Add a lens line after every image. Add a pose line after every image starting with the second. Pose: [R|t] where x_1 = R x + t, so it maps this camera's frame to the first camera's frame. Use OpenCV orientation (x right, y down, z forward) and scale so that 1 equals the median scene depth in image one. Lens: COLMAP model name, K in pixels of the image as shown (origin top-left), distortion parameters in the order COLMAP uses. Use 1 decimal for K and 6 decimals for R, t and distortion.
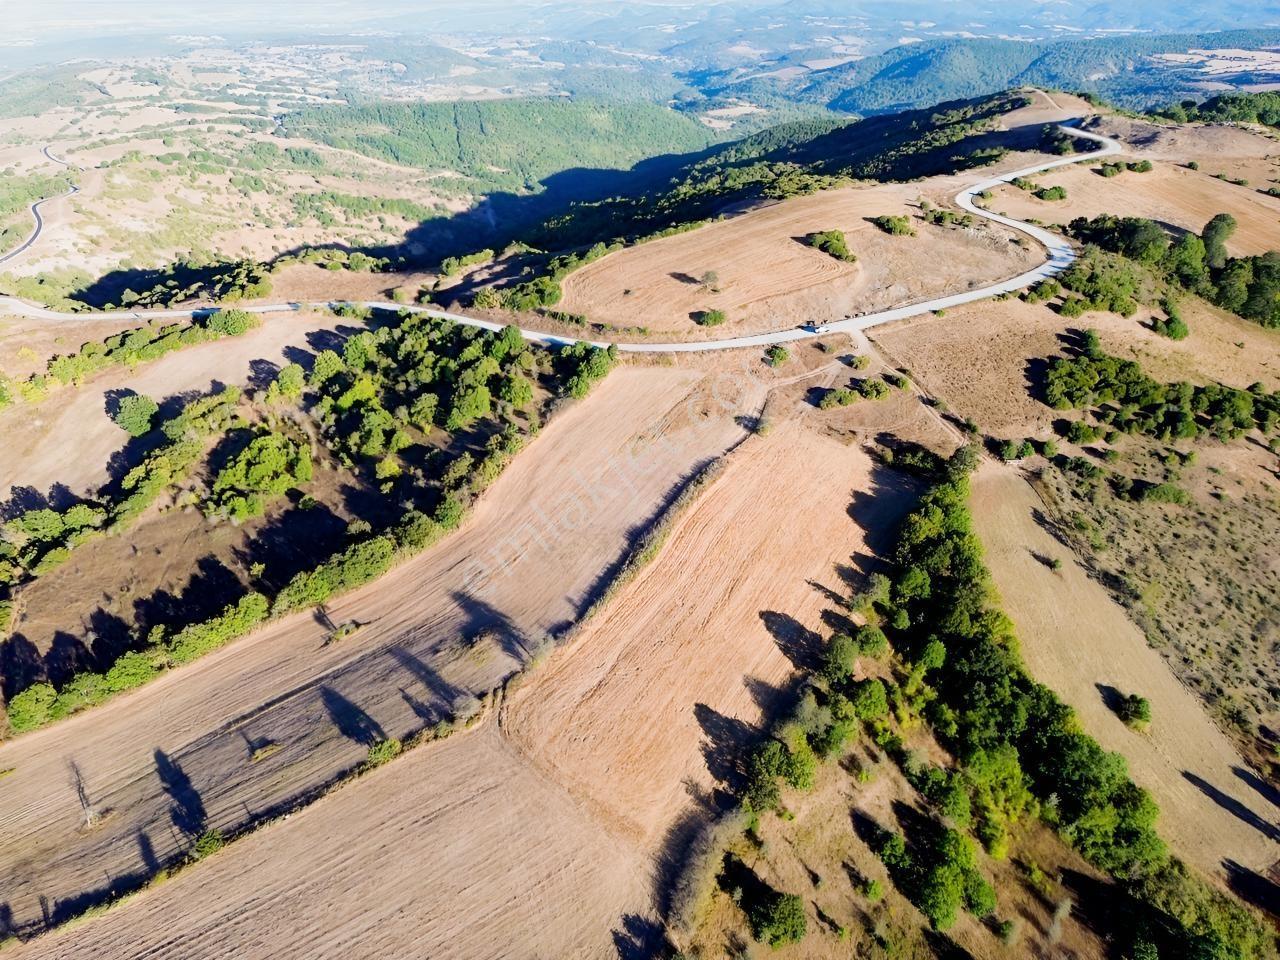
lens RADIAL K [[893.1, 0, 630.5], [0, 893.1, 478.8], [0, 0, 1]] dist [0.065521, -0.061472]
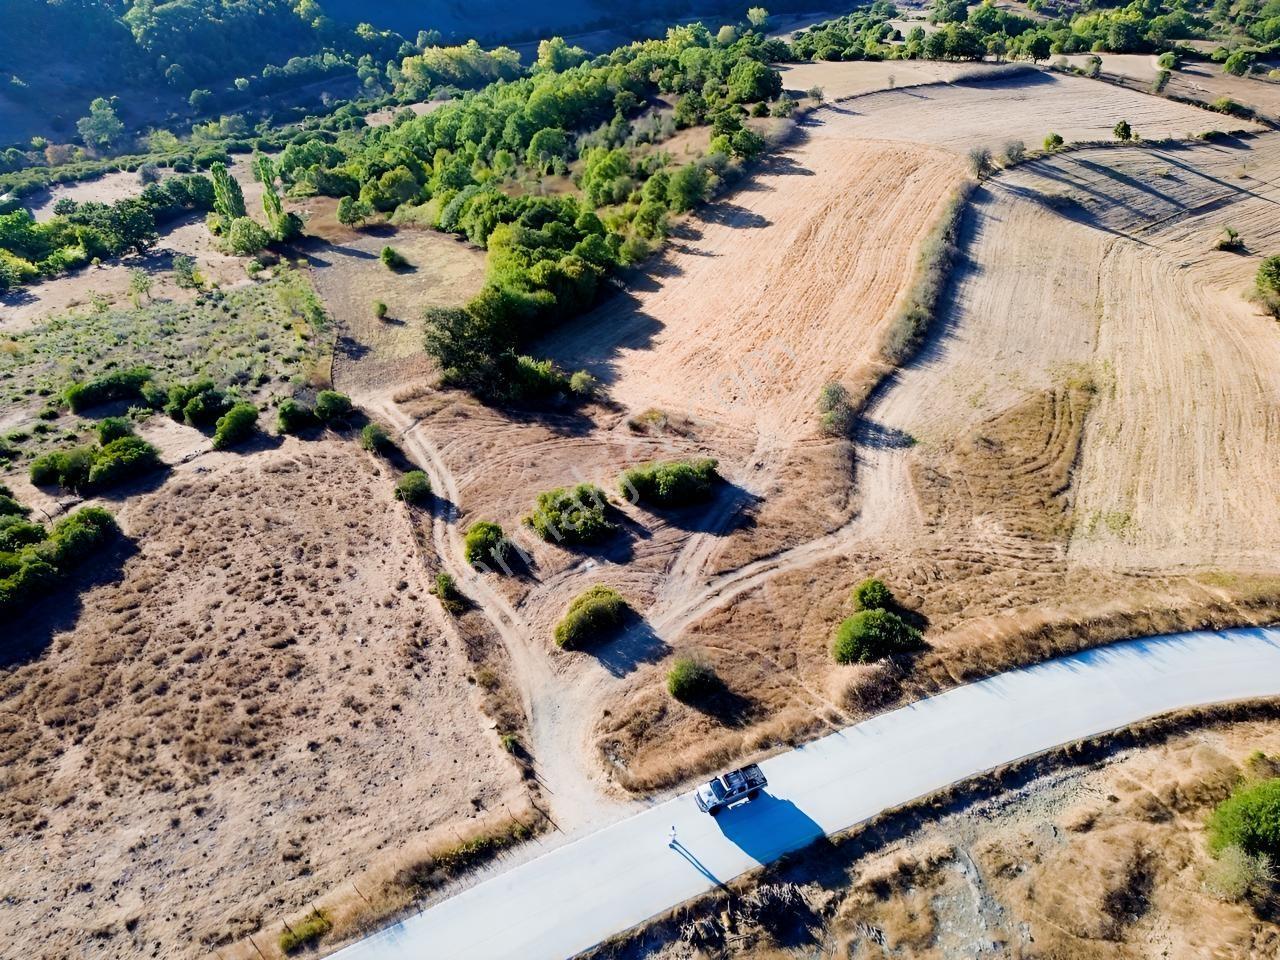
lens RADIAL K [[893.1, 0, 635.5], [0, 893.1, 477.4], [0, 0, 1]] dist [0.065521, -0.061472]
pose [[-0.992225, 0.096573, -0.078508, 0.315791], [-0.043686, 0.320412, 0.946271, -0.510651], [0.116539, 0.942343, -0.313701, 1.275763]]
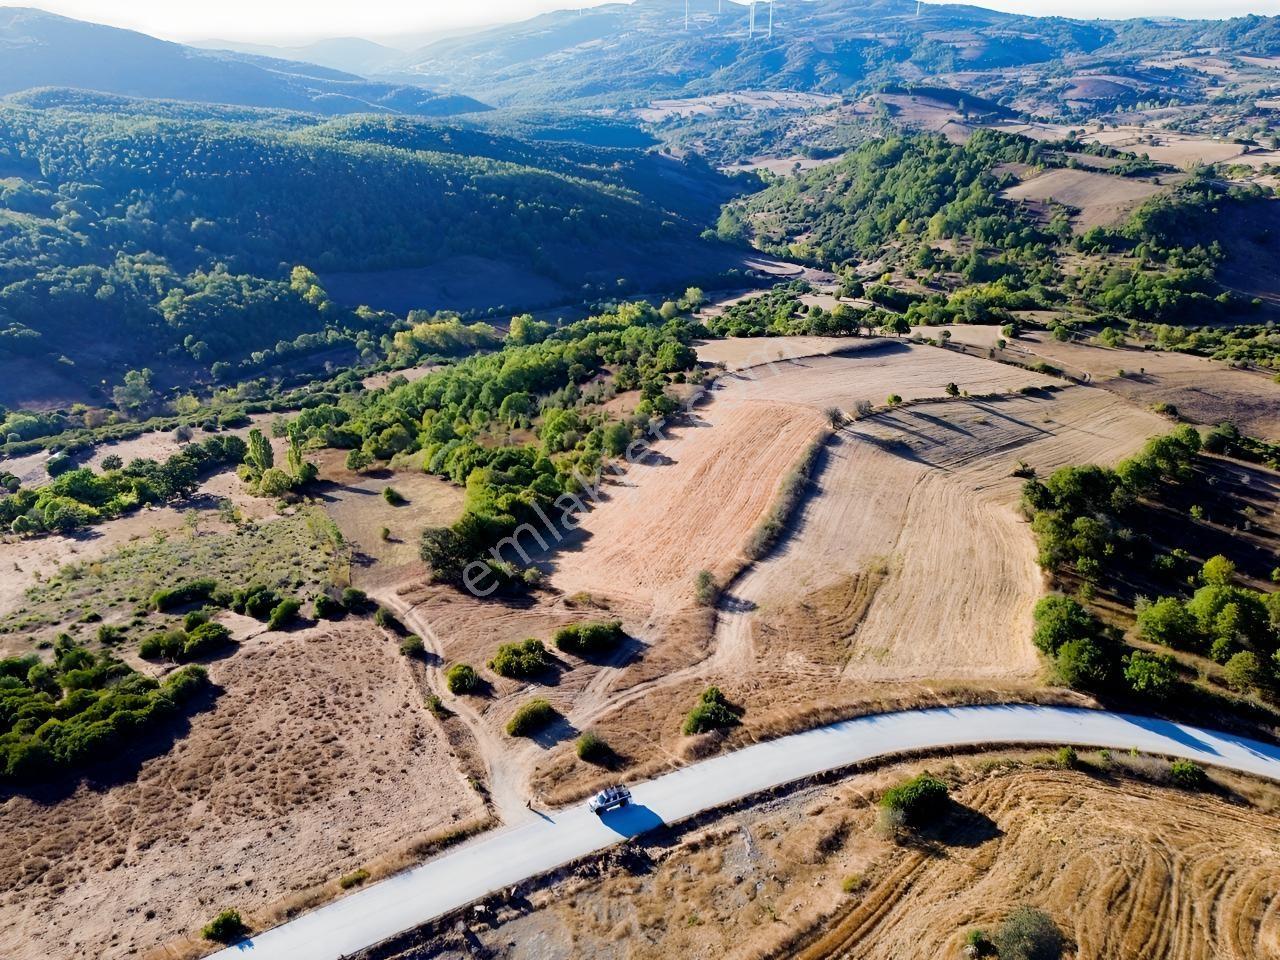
lens RADIAL K [[893.1, 0, 636.2], [0, 893.1, 481.1], [0, 0, 1]] dist [0.065521, -0.061472]
pose [[-0.986457, 0.096794, -0.132413, 0.305610], [-0.058790, 0.545003, 0.836371, -0.698511], [0.153121, 0.832828, -0.531931, 1.396585]]
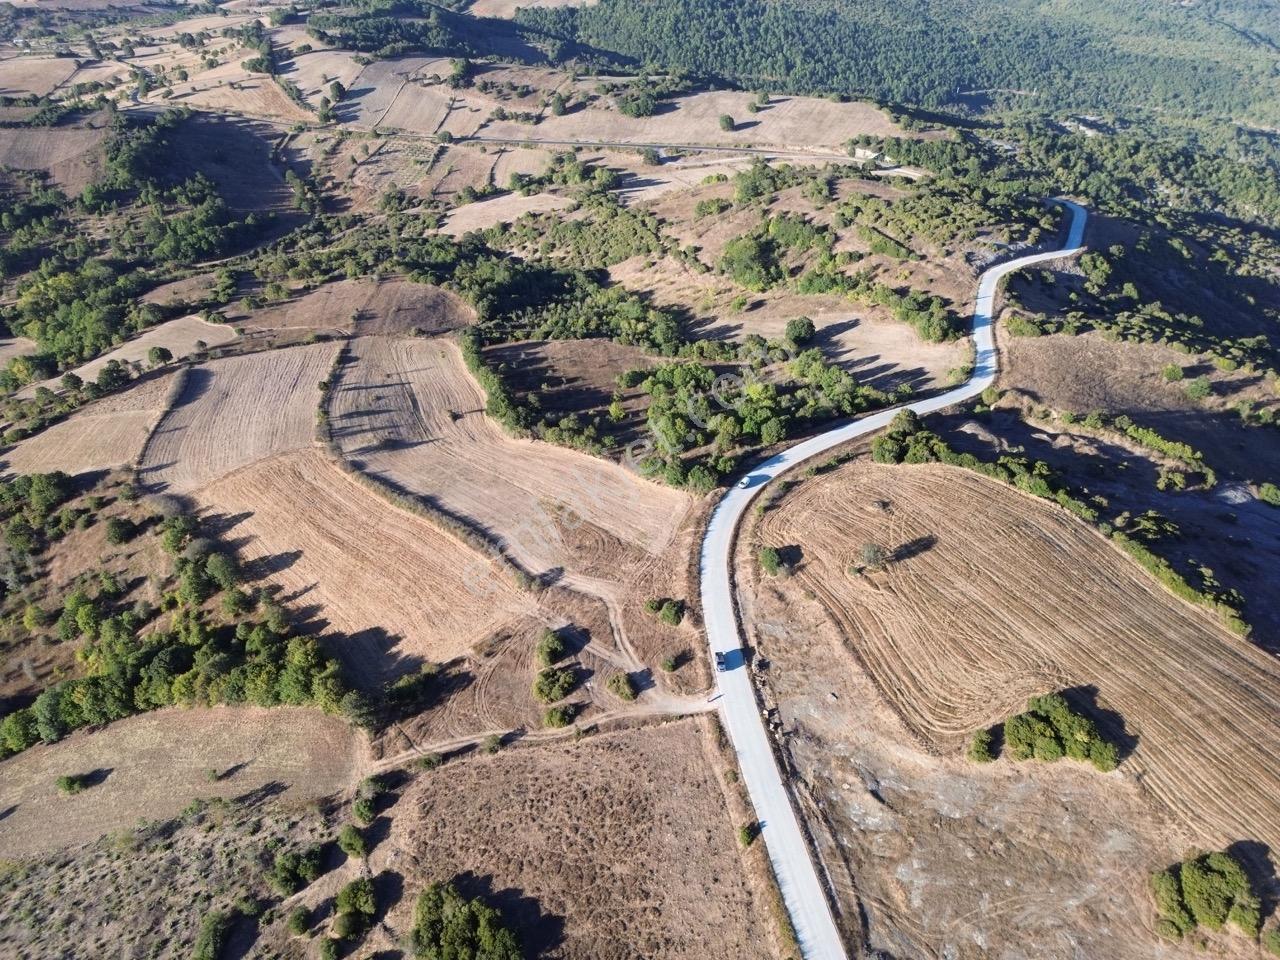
lens RADIAL K [[893.1, 0, 633.4], [0, 893.1, 481.9], [0, 0, 1]] dist [0.065521, -0.061472]
pose [[-0.223477, 0.570727, -0.790144, 0.868071], [-0.478048, 0.642275, 0.599127, -0.795029], [0.849428, 0.511618, 0.129301, 1.013626]]
